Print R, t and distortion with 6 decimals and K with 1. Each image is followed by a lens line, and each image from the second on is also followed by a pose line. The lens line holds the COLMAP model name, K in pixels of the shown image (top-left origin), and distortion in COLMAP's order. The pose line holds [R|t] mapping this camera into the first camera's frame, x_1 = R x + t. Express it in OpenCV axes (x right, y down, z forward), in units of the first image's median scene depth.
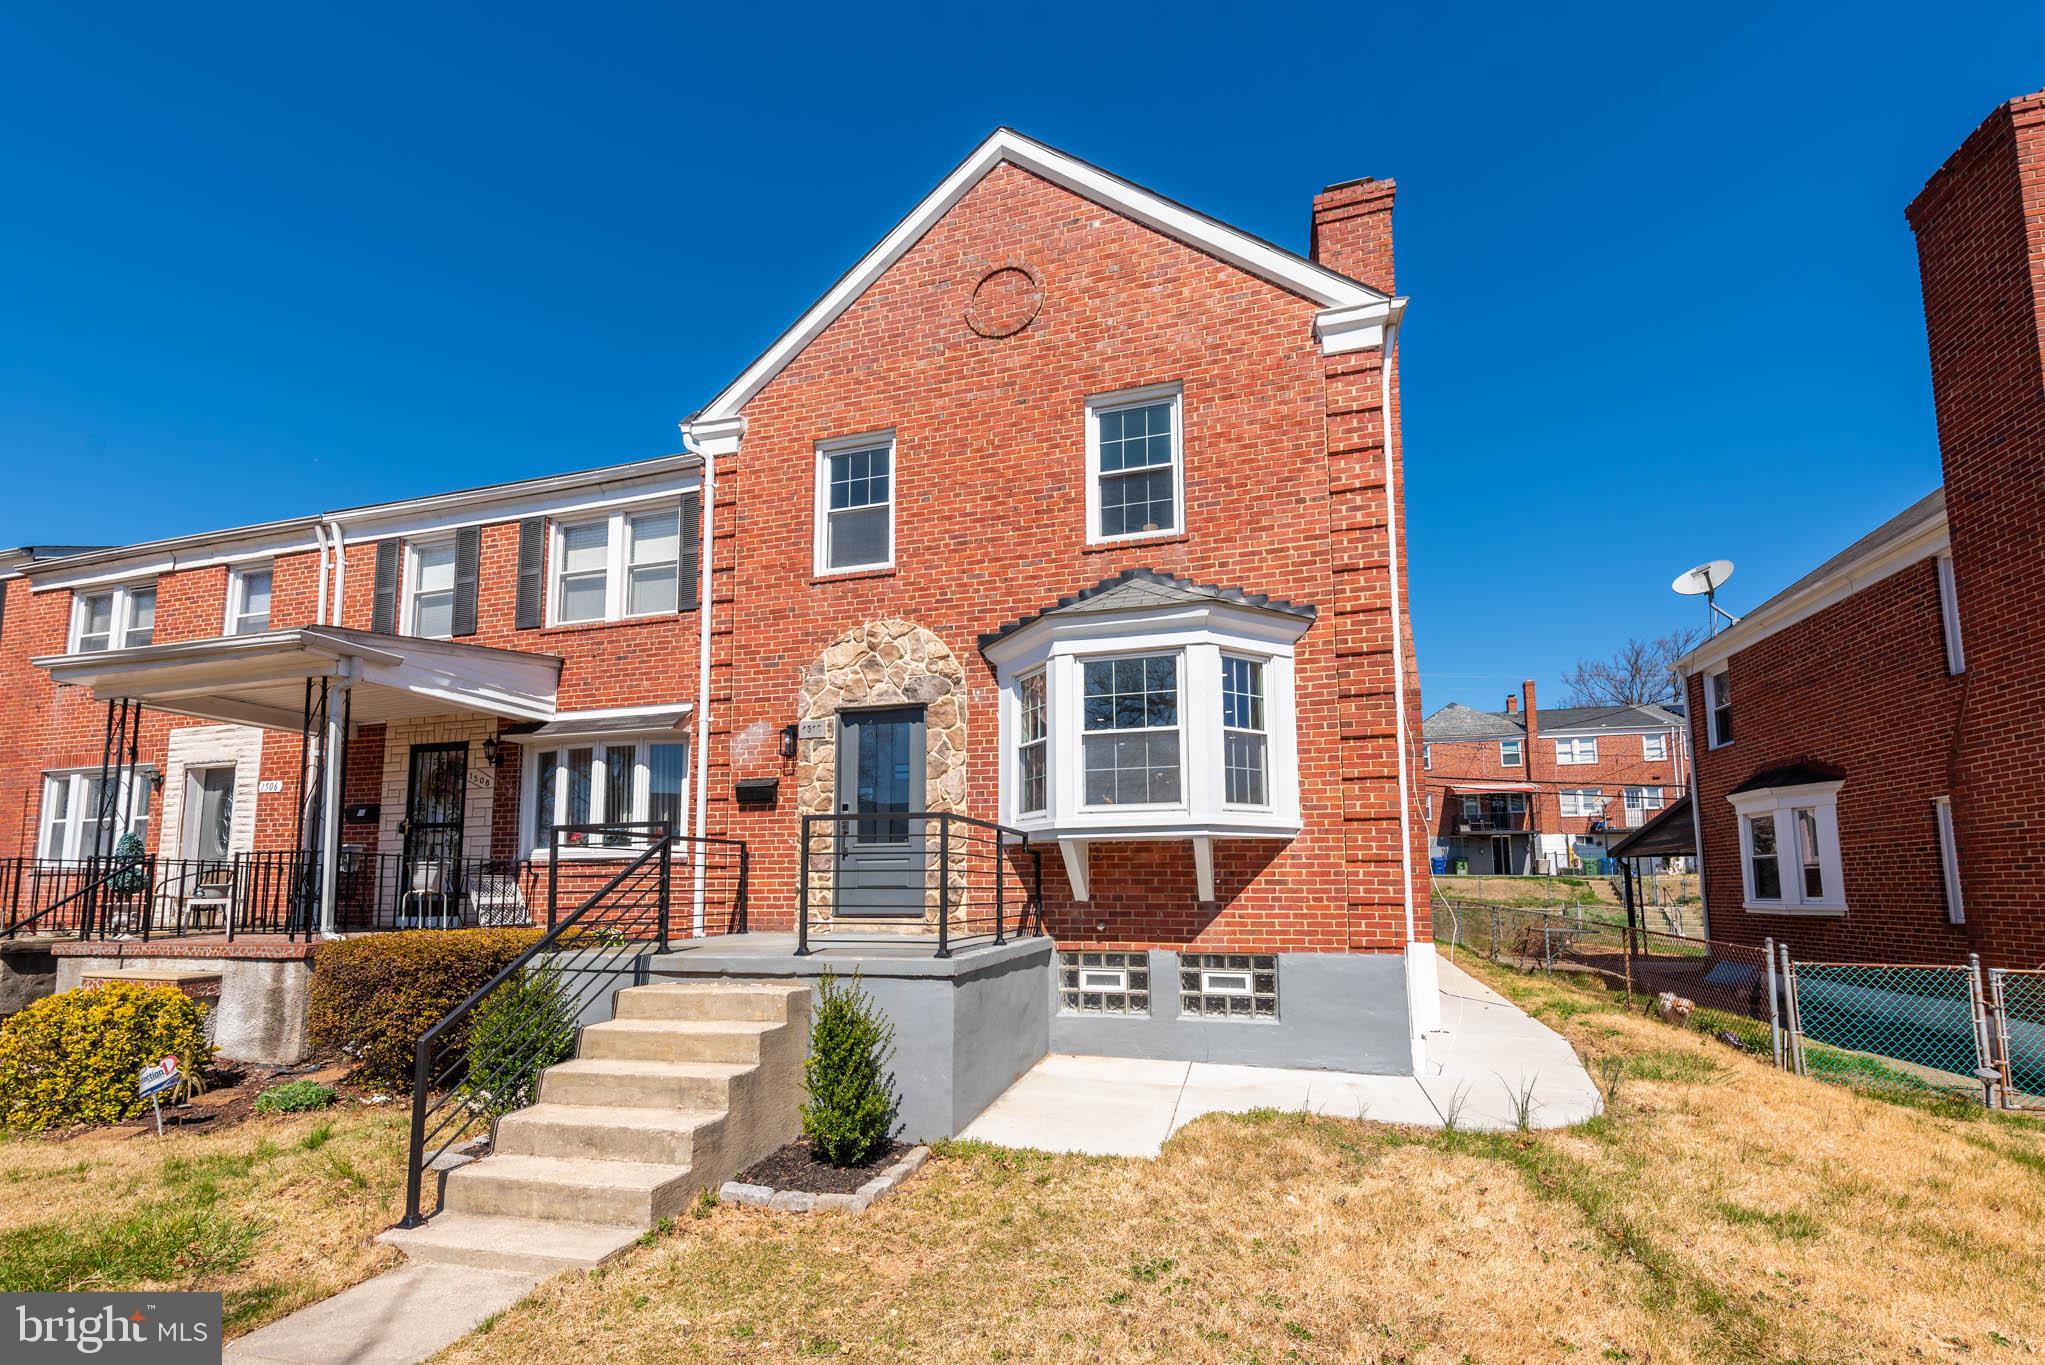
lens RADIAL K [[811.4, 0, 1024.9], [0, 811.4, 687.0], [0, 0, 1]] dist [0.010884, -0.002271]
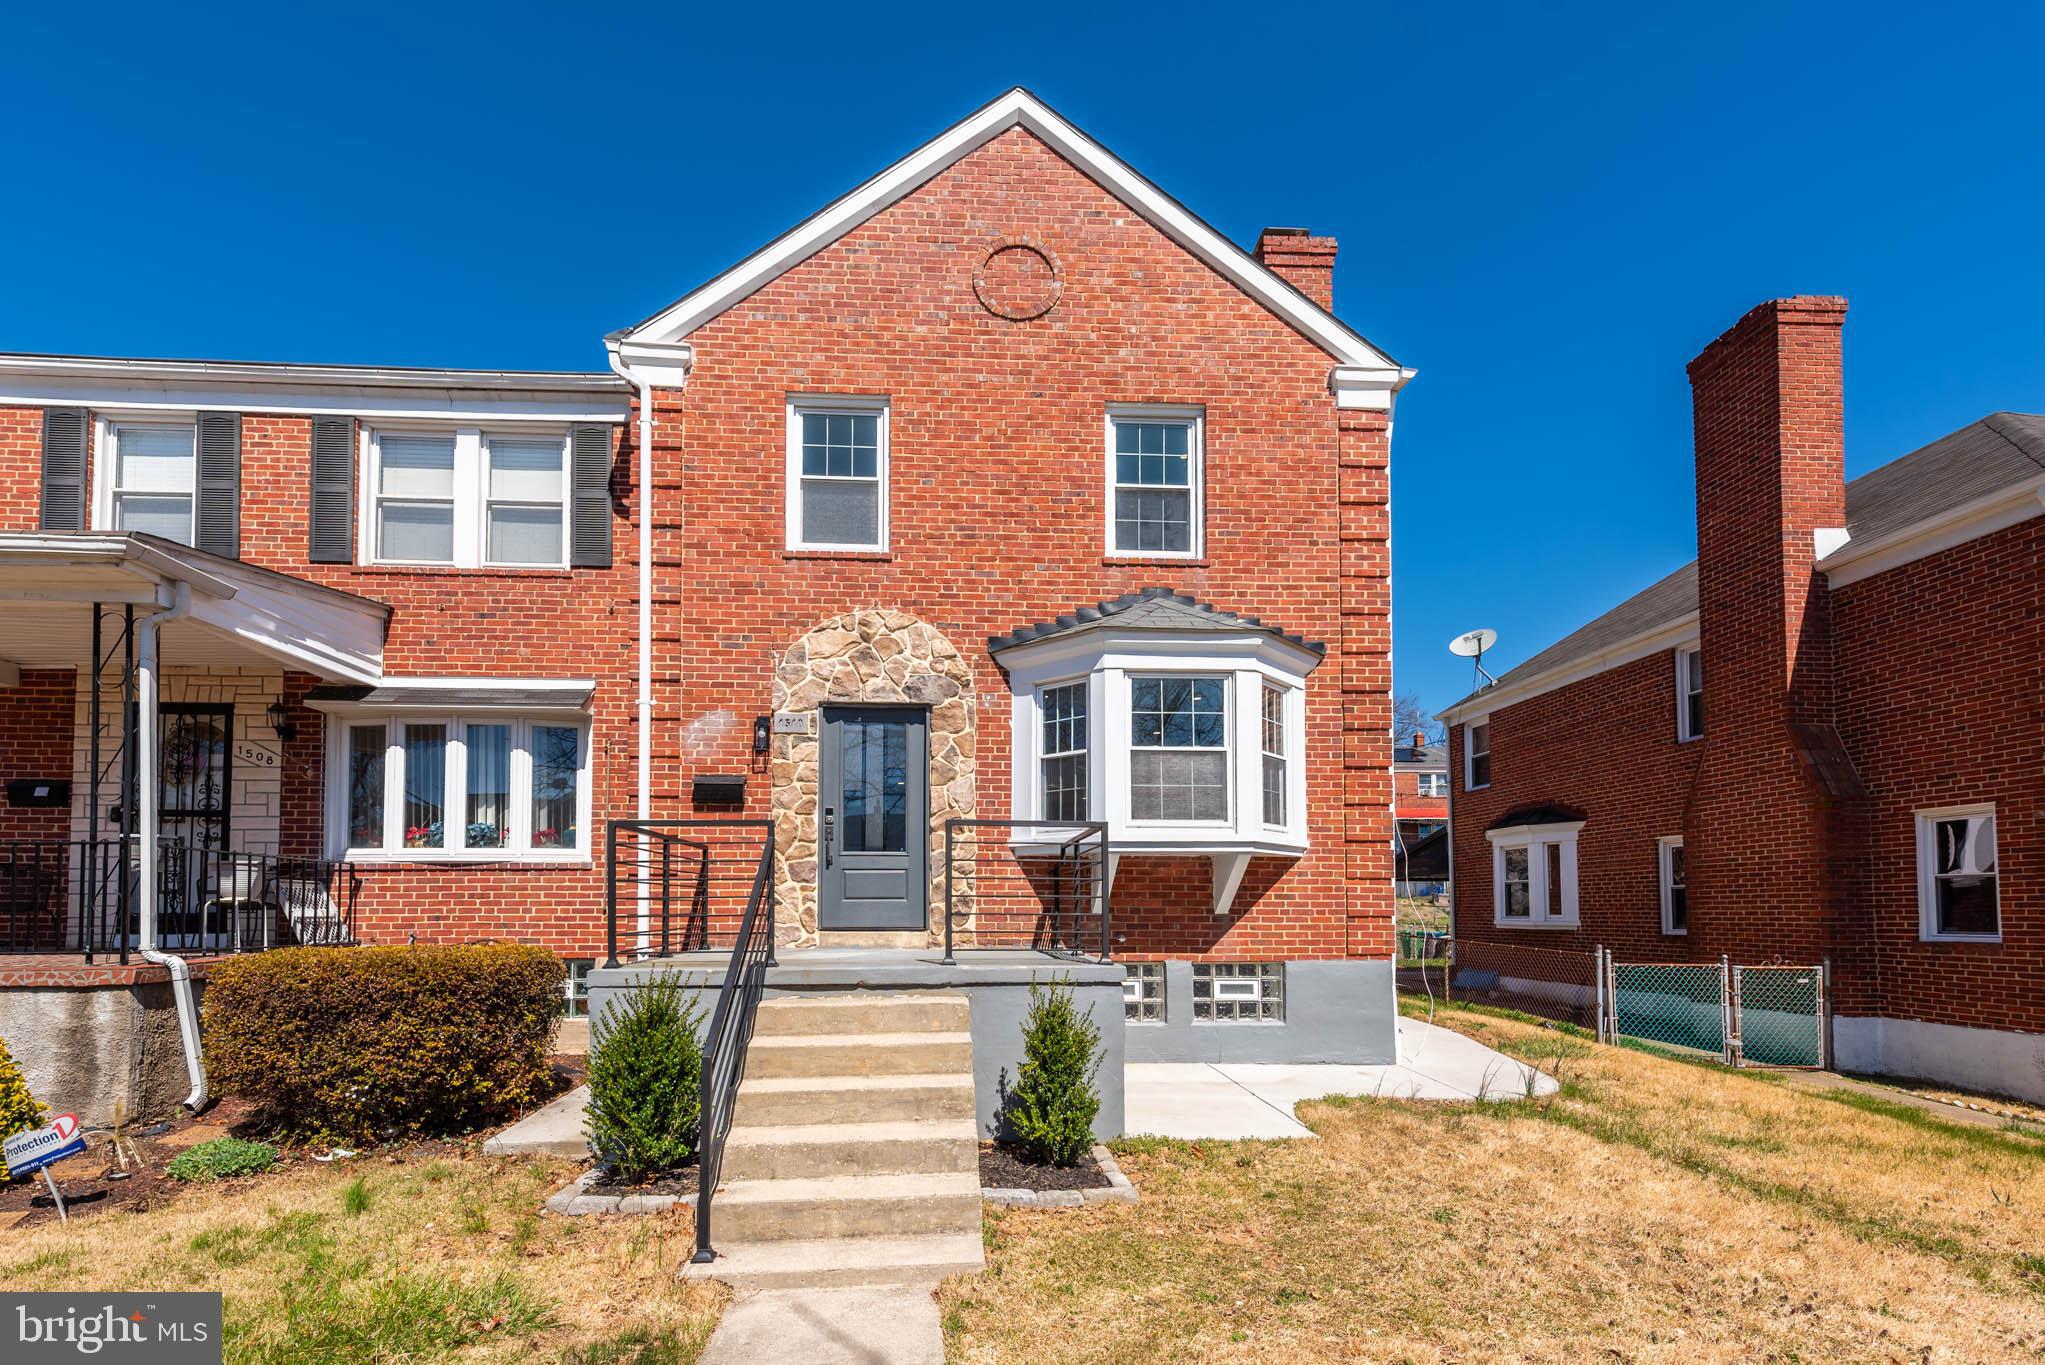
lens RADIAL K [[875.8, 0, 1031.4], [0, 875.8, 735.9], [0, 0, 1]] dist [0.009522, -0.000624]
pose [[0.949303, 0.066394, 0.307271, -0.306990], [-0.081064, 0.996087, 0.035213, 0.010717], [-0.303731, -0.058337, 0.950970, 0.004402]]
